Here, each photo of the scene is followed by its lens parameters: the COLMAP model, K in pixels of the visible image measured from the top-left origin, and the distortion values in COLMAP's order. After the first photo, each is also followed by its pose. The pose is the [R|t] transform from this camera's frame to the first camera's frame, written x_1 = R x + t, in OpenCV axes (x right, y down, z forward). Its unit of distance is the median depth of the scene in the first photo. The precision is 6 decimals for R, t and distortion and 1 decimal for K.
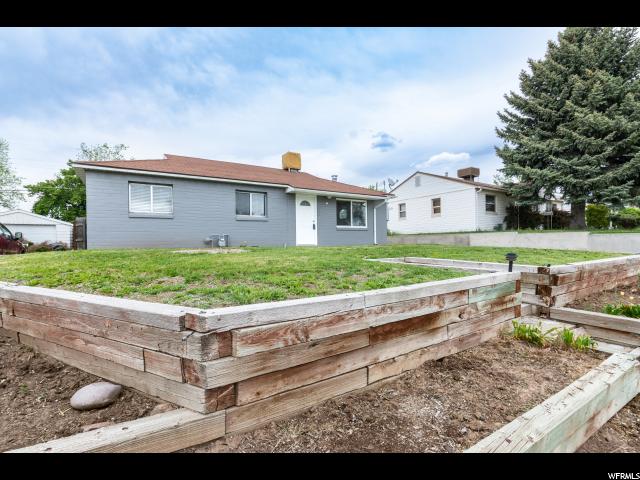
lens RADIAL K [[298.4, 0, 318.1], [0, 298.4, 240.7], [0, 0, 1]] dist [0.000915, -0.000264]
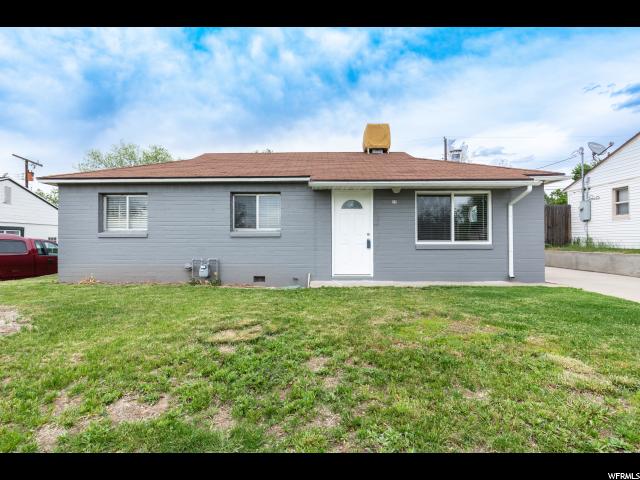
lens RADIAL K [[321.8, 0, 317.4], [0, 321.8, 237.6], [0, 0, 1]] dist [-0.002984, -0.001381]
pose [[0.834549, 0.005089, -0.550910, 0.245052], [-0.006299, 0.999980, -0.000304, -0.058306], [0.550897, 0.003724, 0.834565, 0.427413]]
